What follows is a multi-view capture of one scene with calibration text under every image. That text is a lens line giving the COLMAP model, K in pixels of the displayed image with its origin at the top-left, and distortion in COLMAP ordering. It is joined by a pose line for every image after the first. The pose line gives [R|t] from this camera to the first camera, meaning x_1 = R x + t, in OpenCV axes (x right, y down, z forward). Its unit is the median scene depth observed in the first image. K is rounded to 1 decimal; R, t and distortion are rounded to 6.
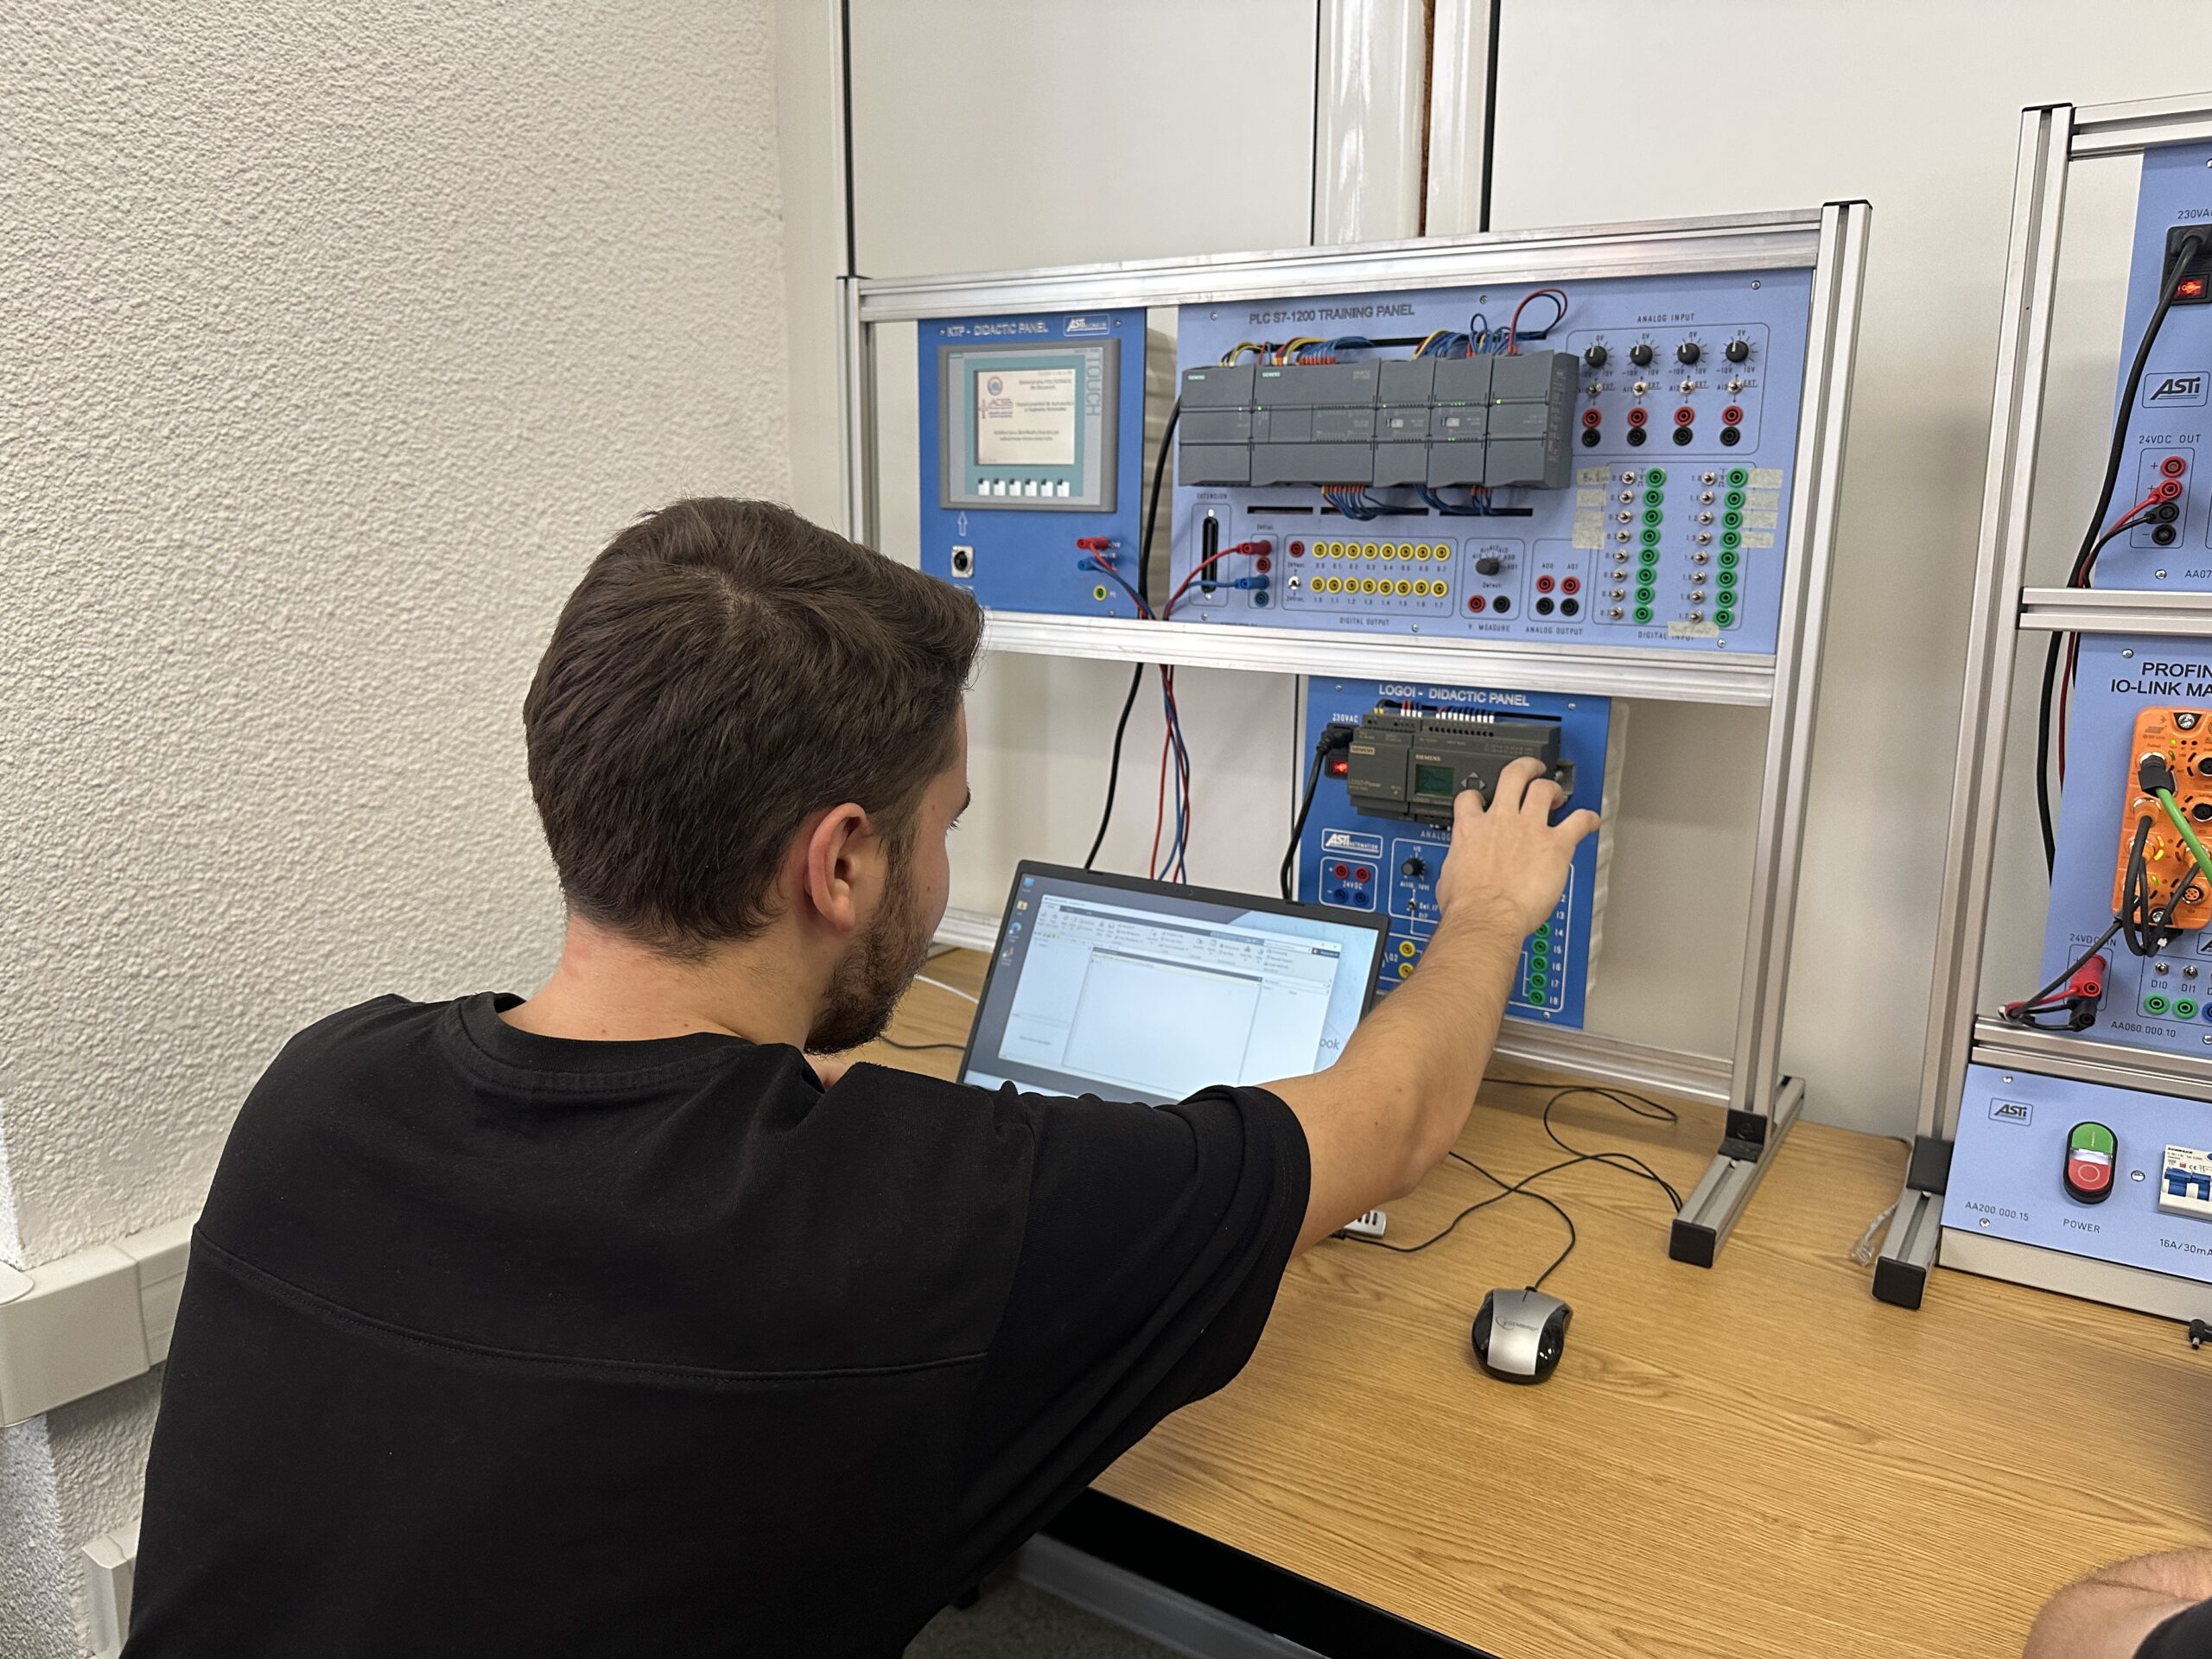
lens RADIAL K [[1559.5, 0, 1096.3], [0, 1559.5, 830.0], [0, 0, 1]] dist [0.121378, -0.134669]
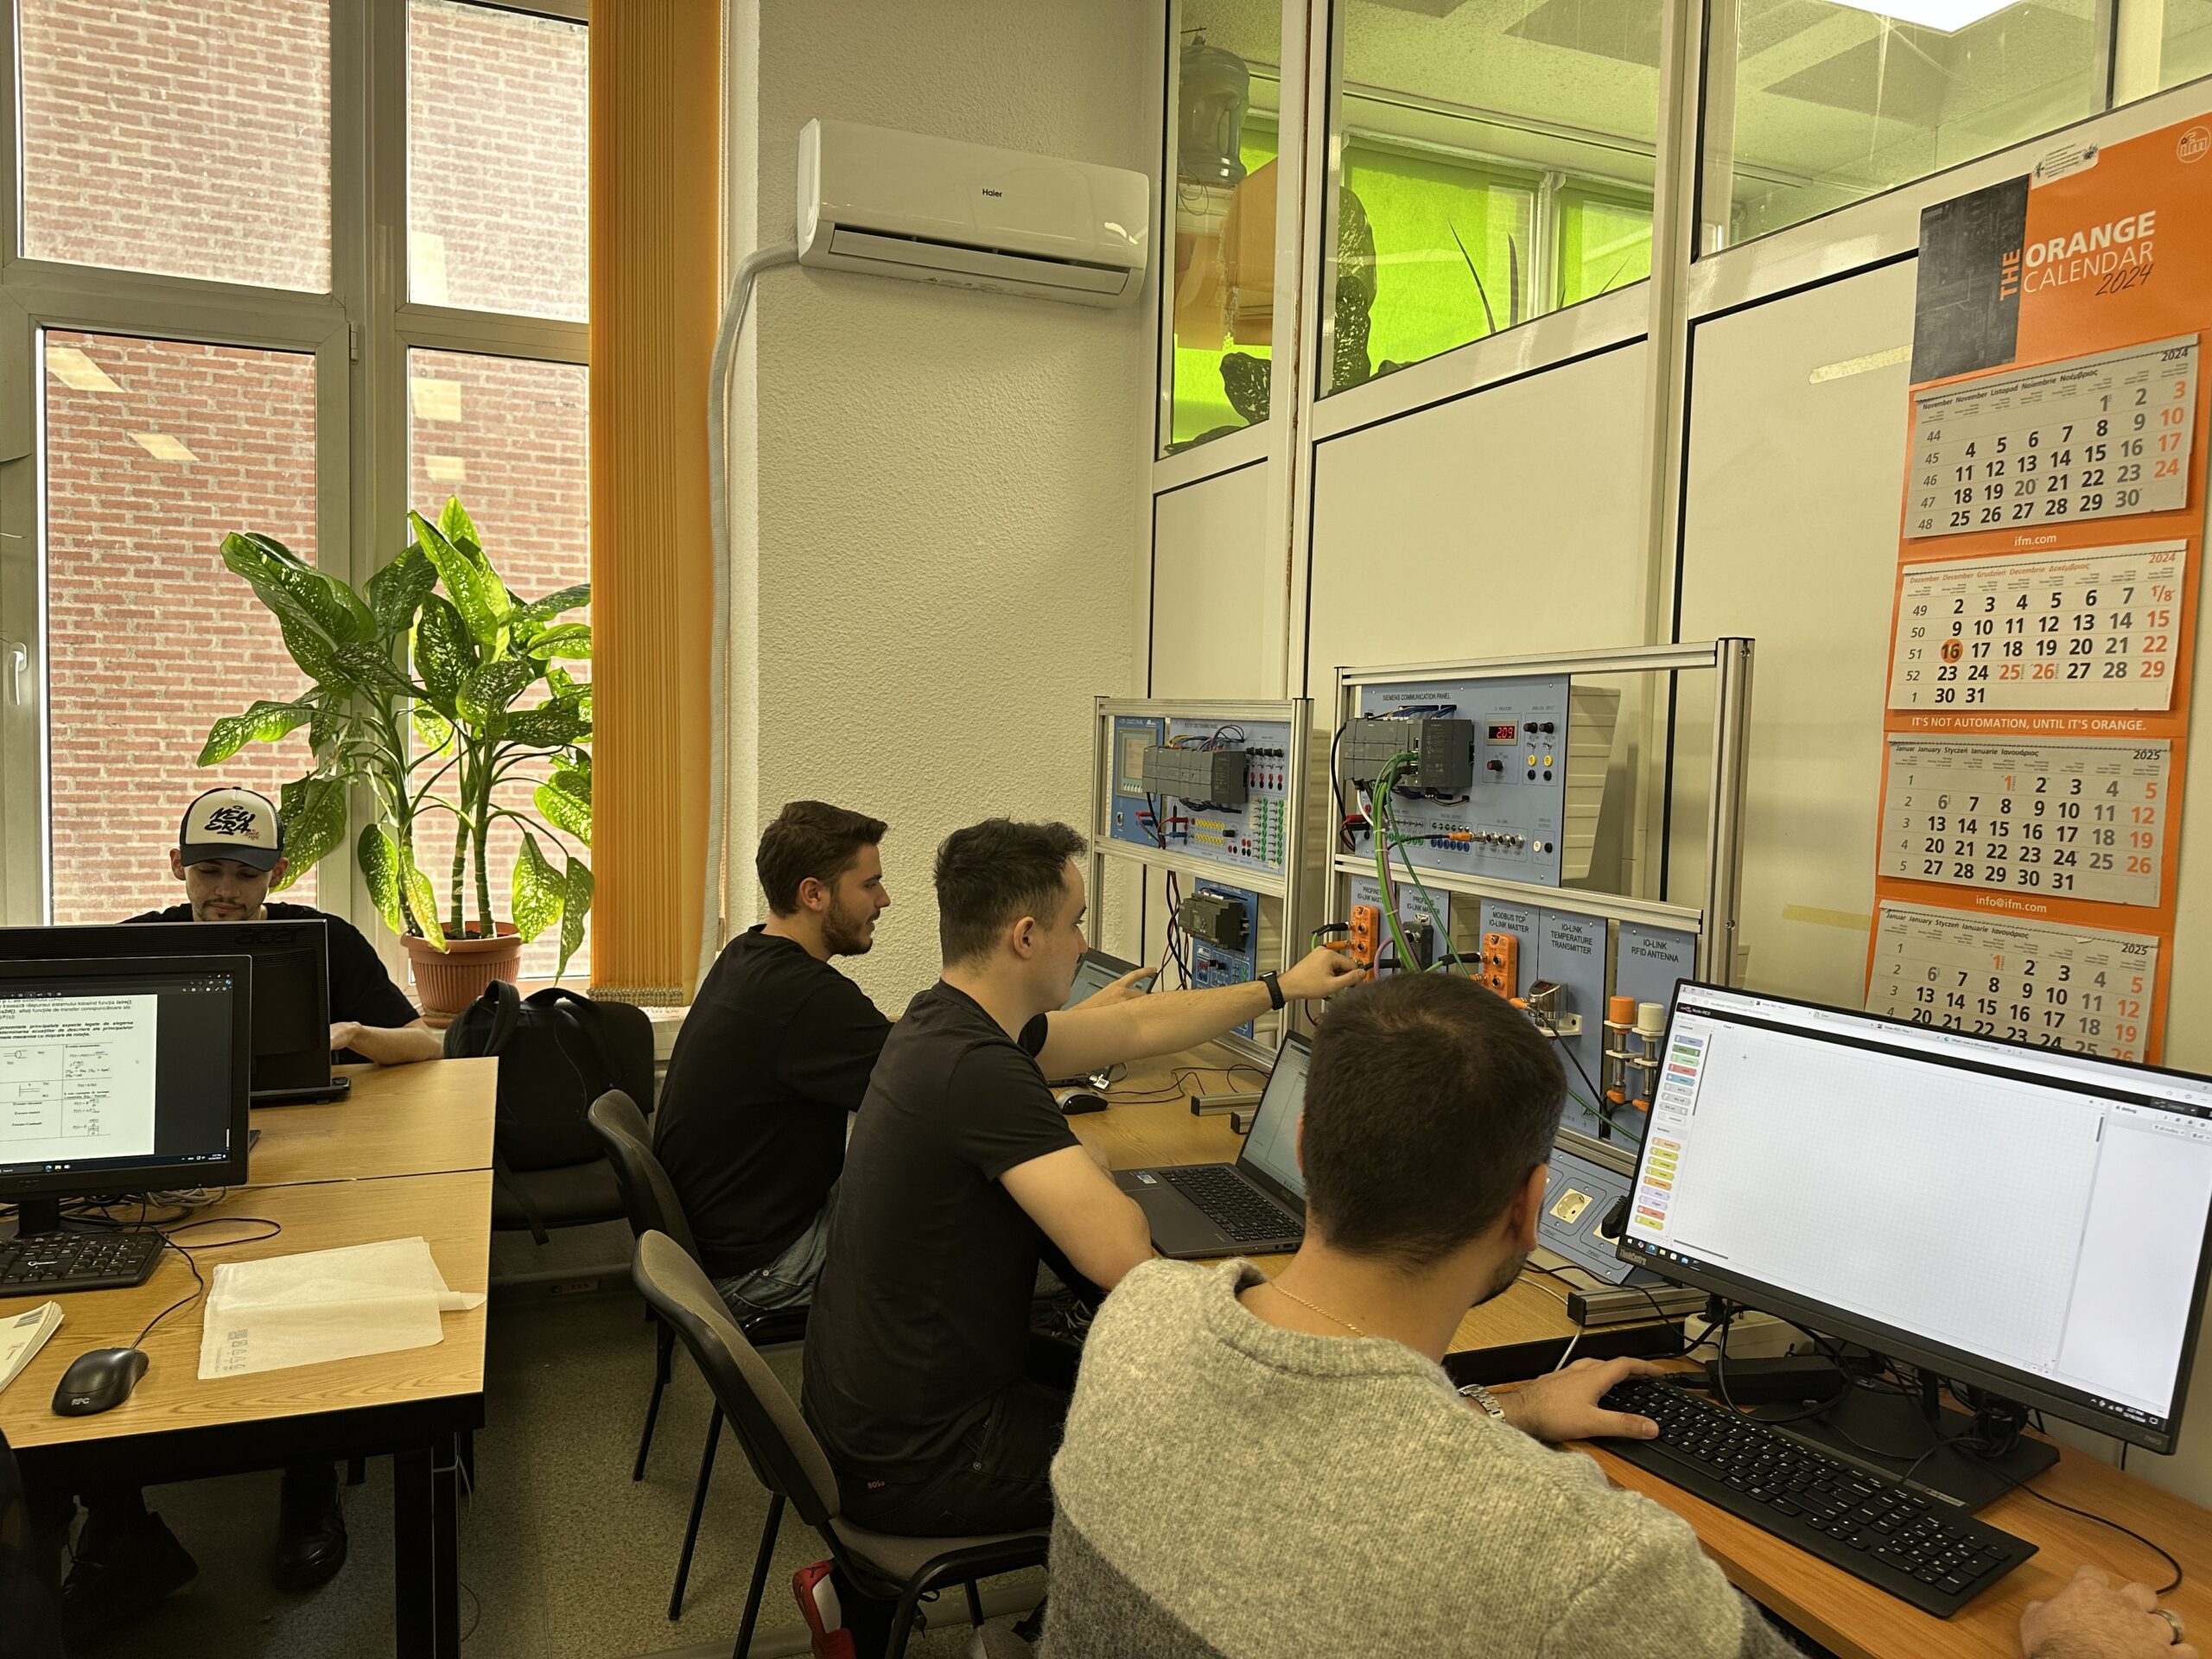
lens RADIAL K [[1559.5, 0, 1096.3], [0, 1559.5, 830.0], [0, 0, 1]] dist [0.121378, -0.134669]
pose [[0.802195, 0.042030, -0.595581, 1.376826], [-0.122596, 0.987859, -0.095414, 0.068600], [0.584340, 0.149557, 0.797609, -0.908638]]
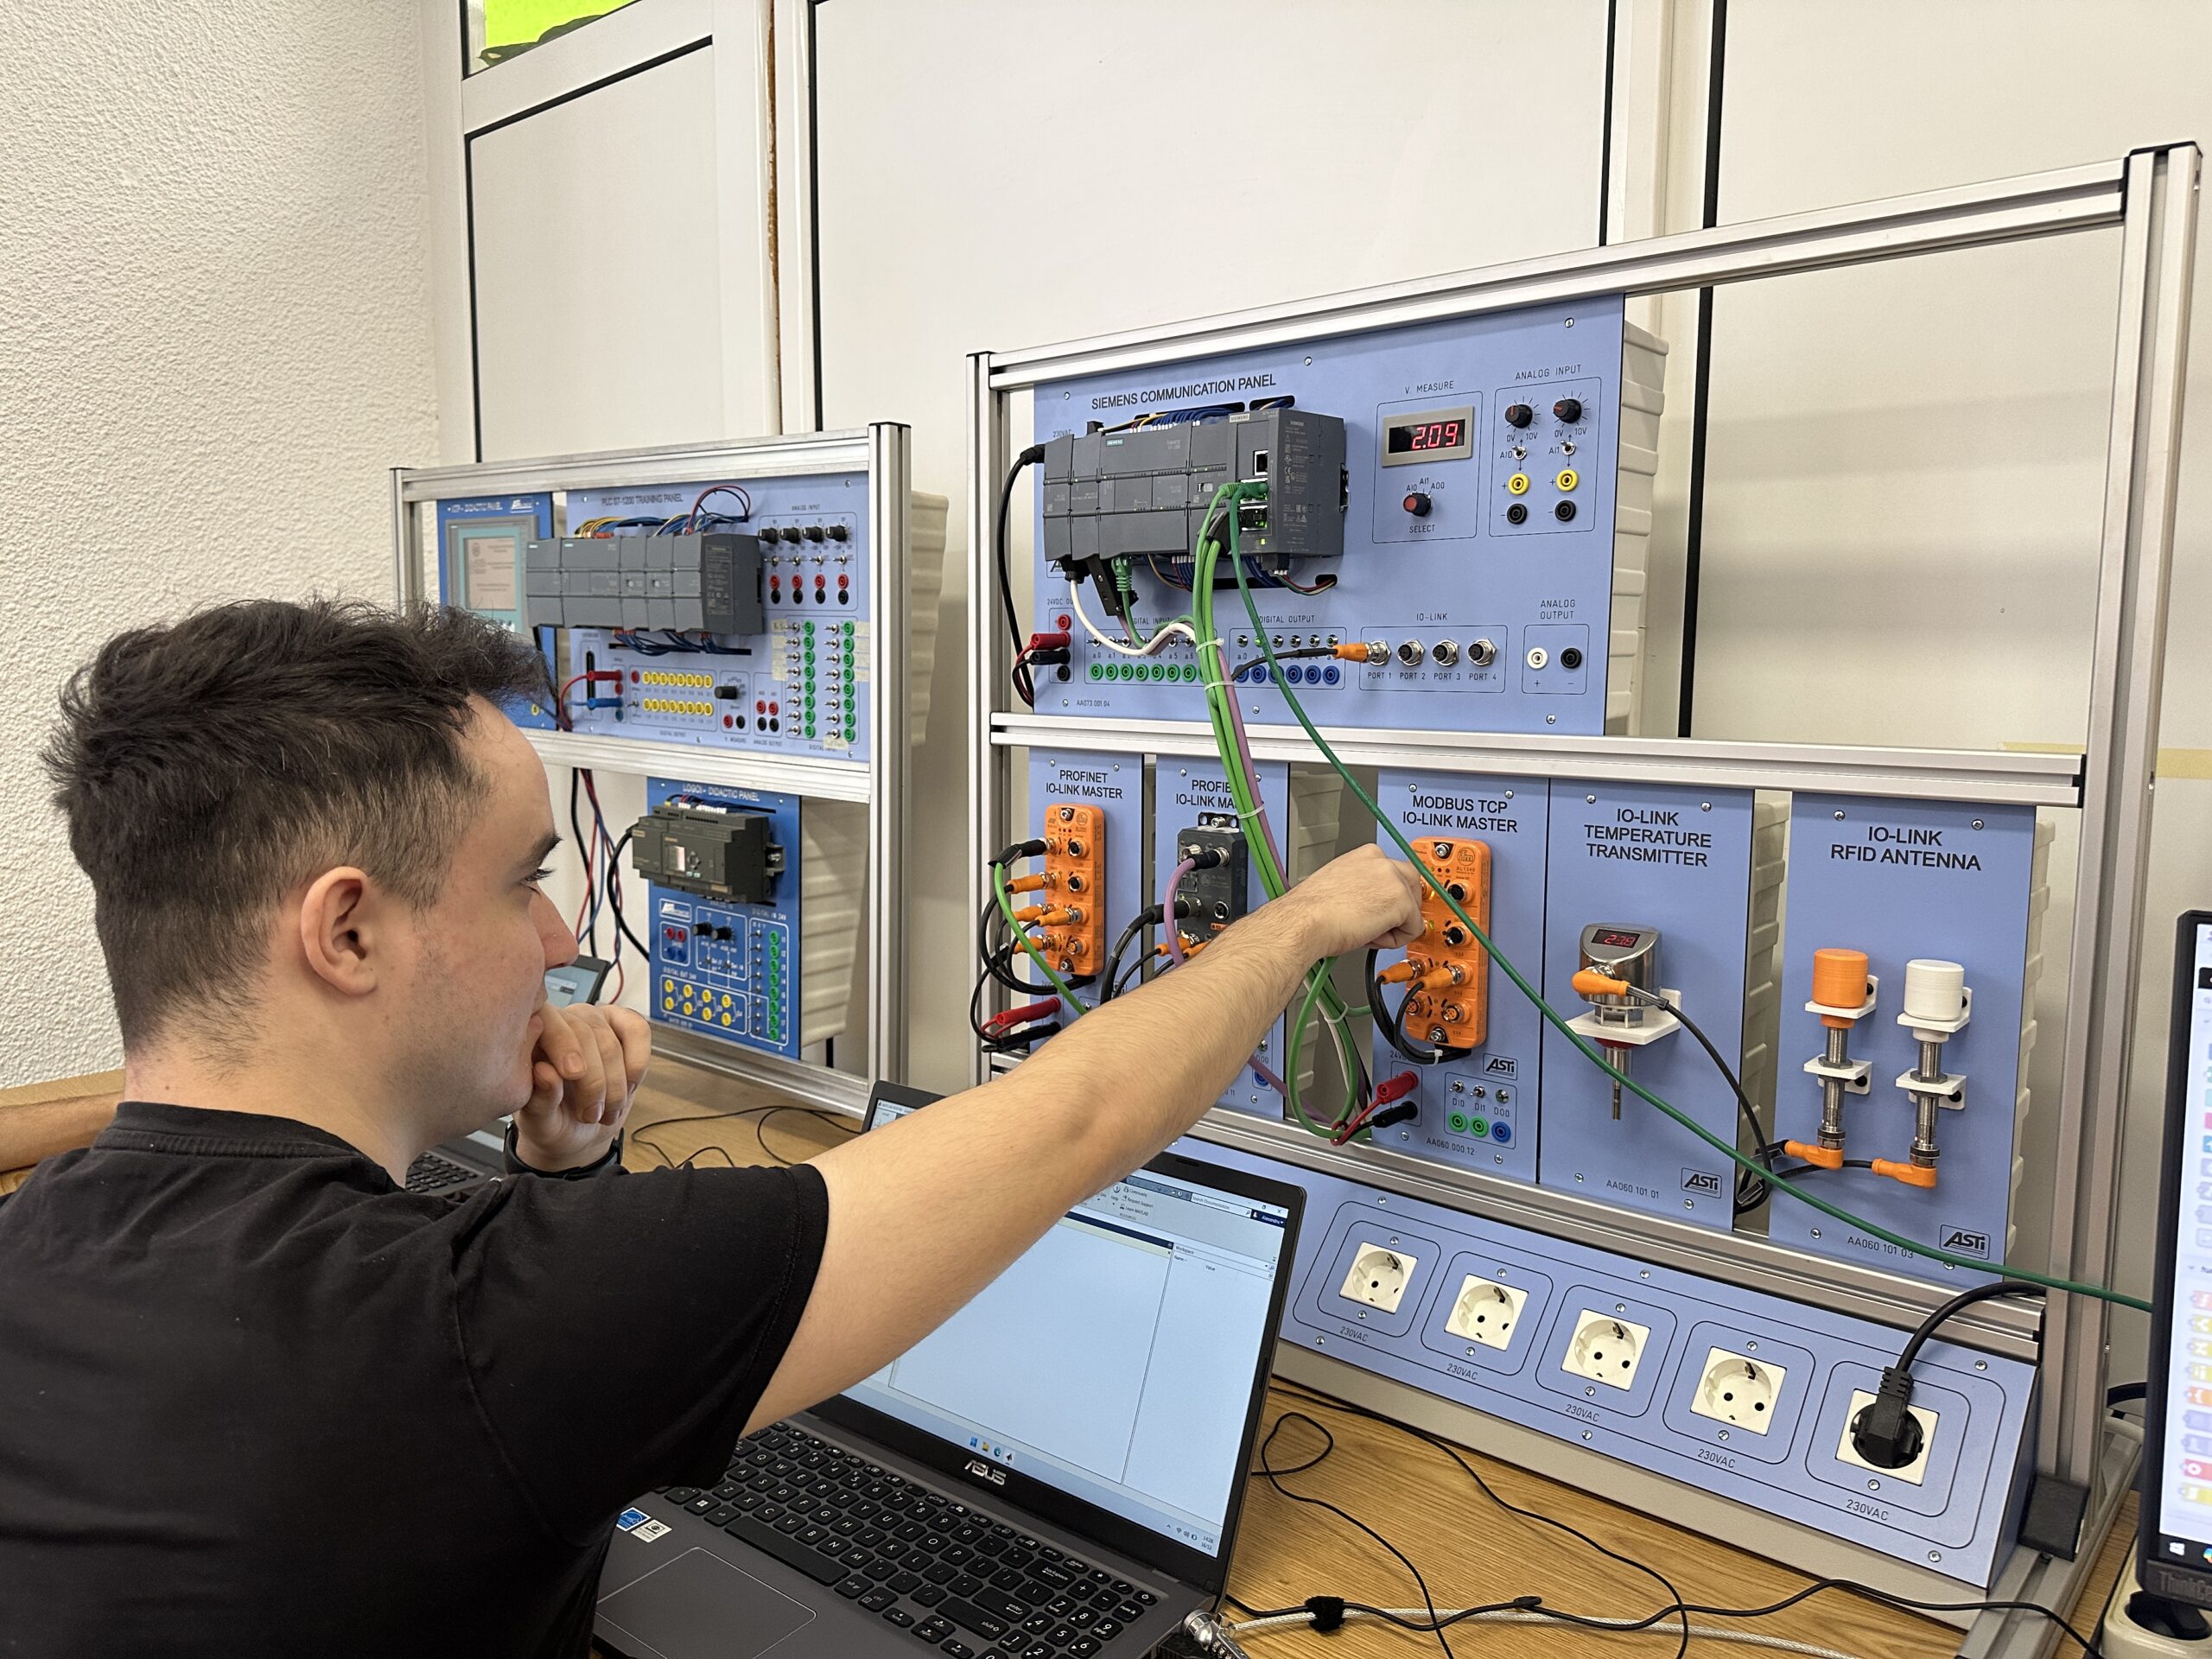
lens RADIAL K [[1583.7, 0, 1102.0], [0, 1583.7, 858.1], [0, 0, 1]] dist [0.114068, -0.091779]
pose [[0.986570, 0.020700, -0.162025, 0.711990], [-0.031417, 0.997464, -0.063862, 0.037769], [0.160292, 0.068095, 0.984718, -0.207613]]
